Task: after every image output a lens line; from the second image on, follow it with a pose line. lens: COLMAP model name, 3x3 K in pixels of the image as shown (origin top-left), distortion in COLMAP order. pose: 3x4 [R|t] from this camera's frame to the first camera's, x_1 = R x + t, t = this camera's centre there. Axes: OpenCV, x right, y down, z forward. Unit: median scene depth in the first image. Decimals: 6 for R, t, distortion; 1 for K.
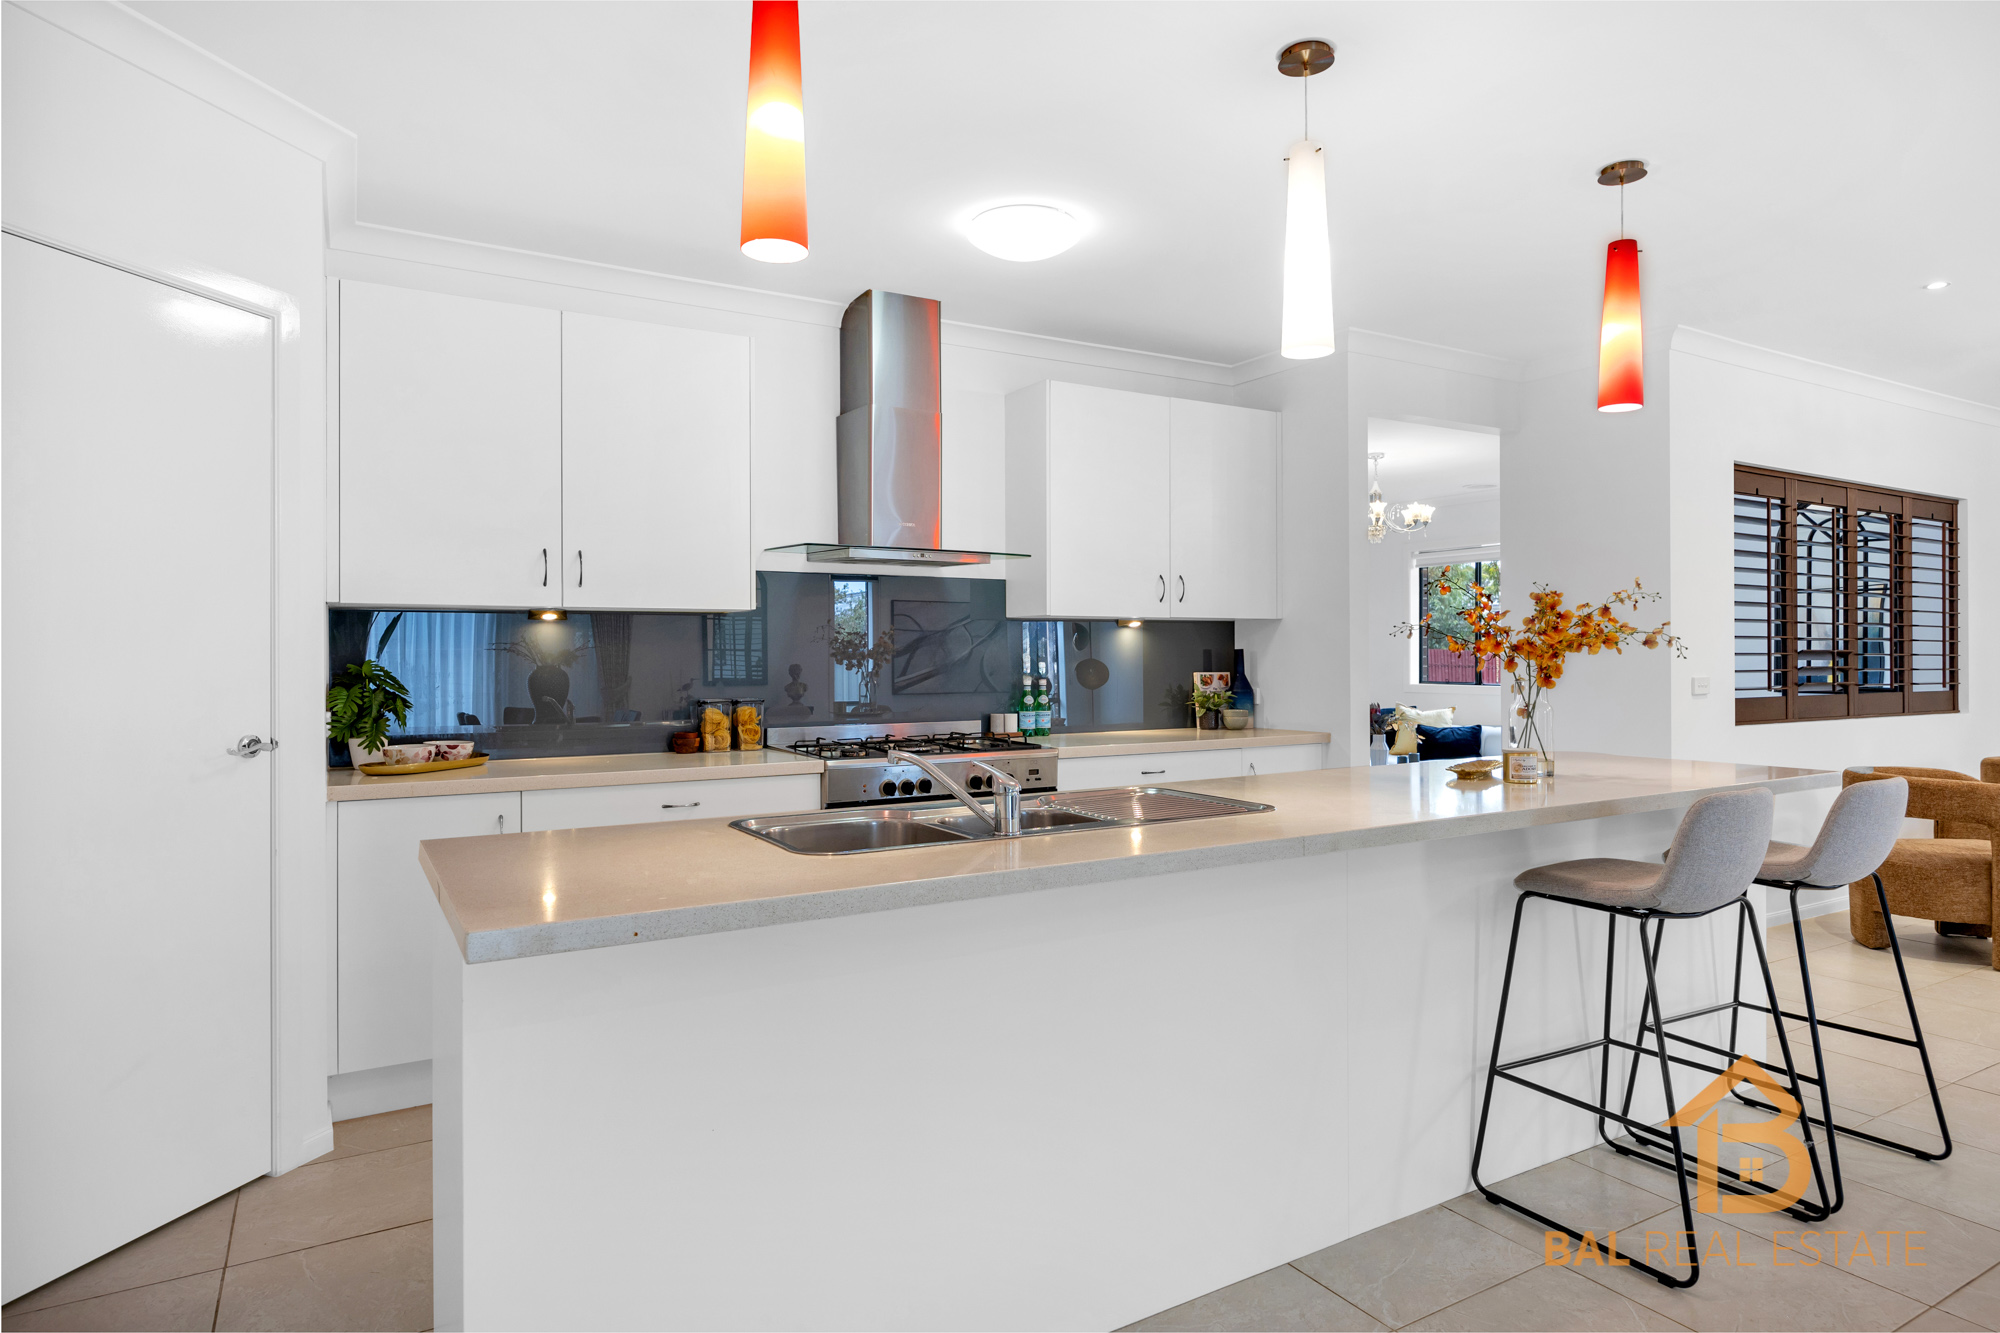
lens RADIAL K [[1104.7, 0, 995.6], [0, 1104.7, 658.0], [0, 0, 1]] dist [-0.001192, -0.000067]
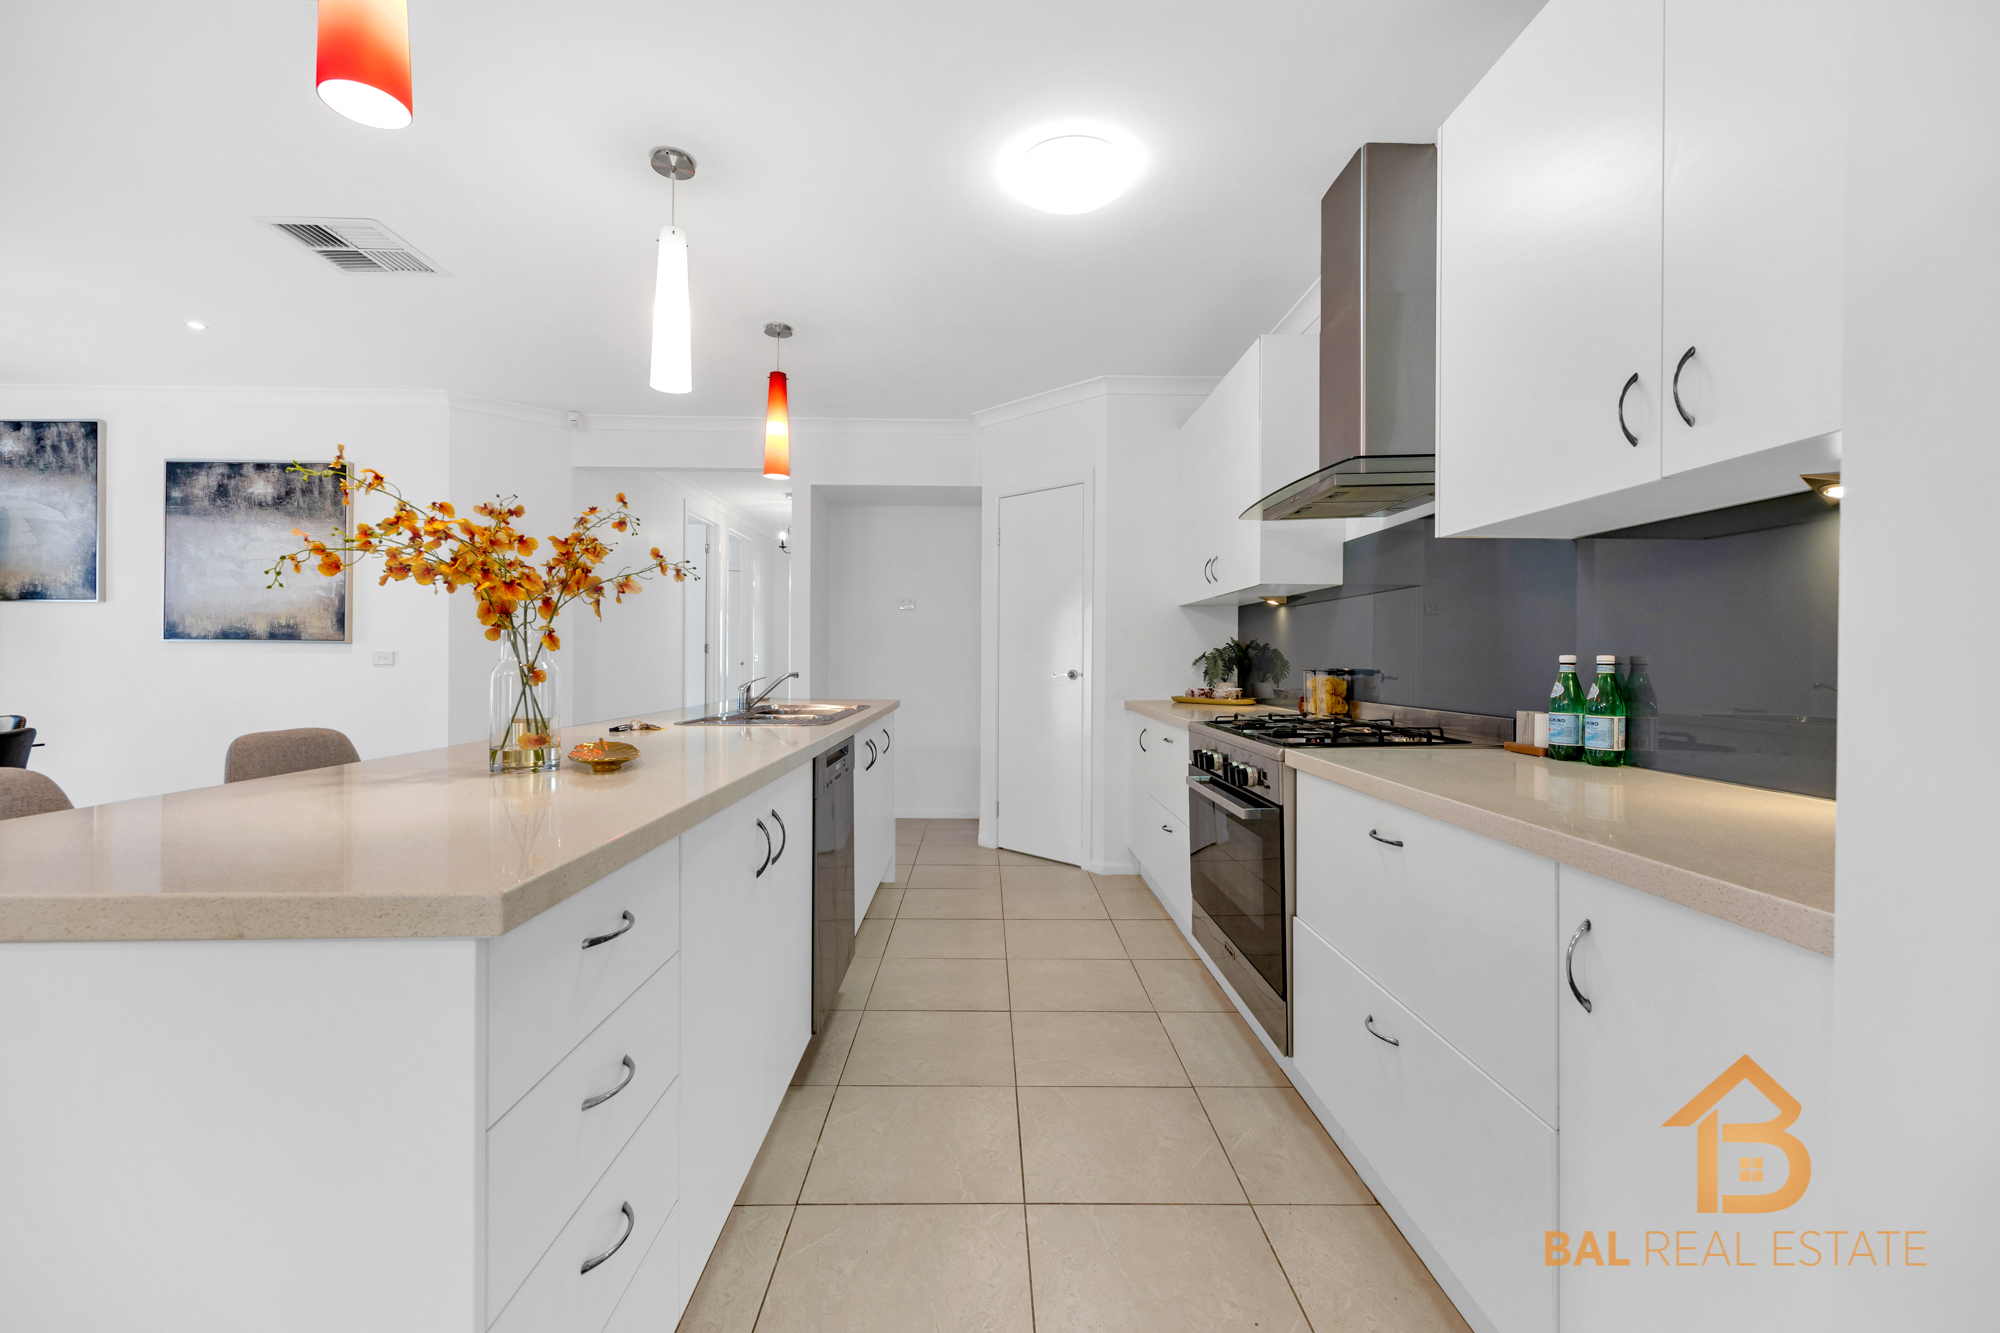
lens RADIAL K [[844.5, 0, 991.5], [0, 844.5, 658.7], [0, 0, 1]] dist [0.000301, 0.000019]
pose [[-0.491466, 0.003015, -0.870891, 0.523815], [-0.000392, 0.999993, 0.003683, 0.022047], [0.870897, 0.002151, -0.491462, 0.983549]]
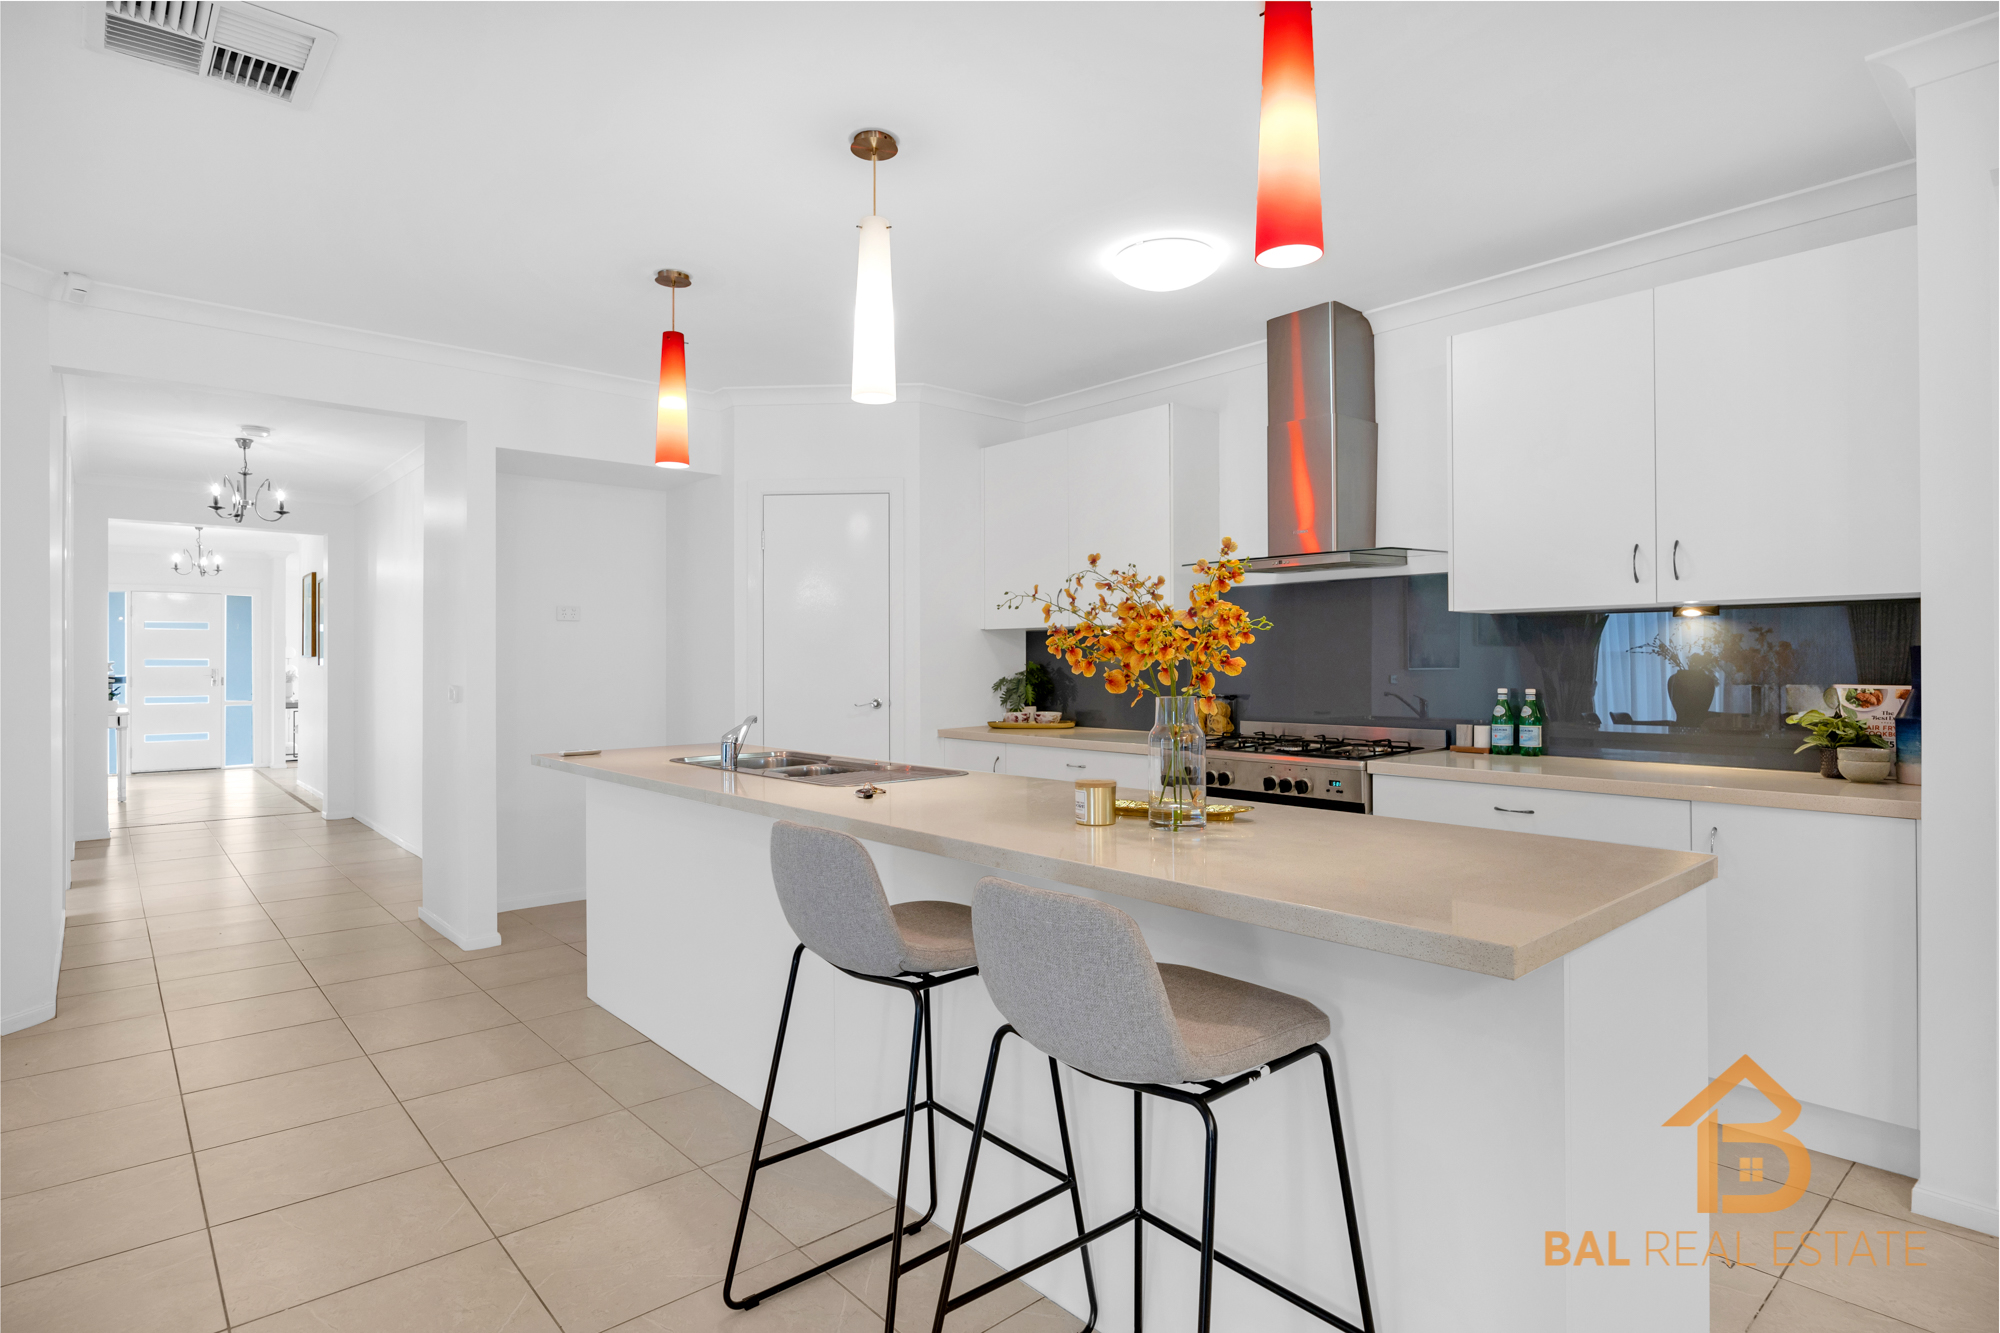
lens RADIAL K [[1074.5, 0, 1000.0], [0, 1074.5, 666.5], [0, 0, 1]] dist [0.001113, 0.000203]
pose [[0.203177, 0.008468, -0.979105, 0.765840], [0.004192, 0.999946, 0.009518, -0.005229], [0.979133, -0.006038, 0.203131, 0.473447]]
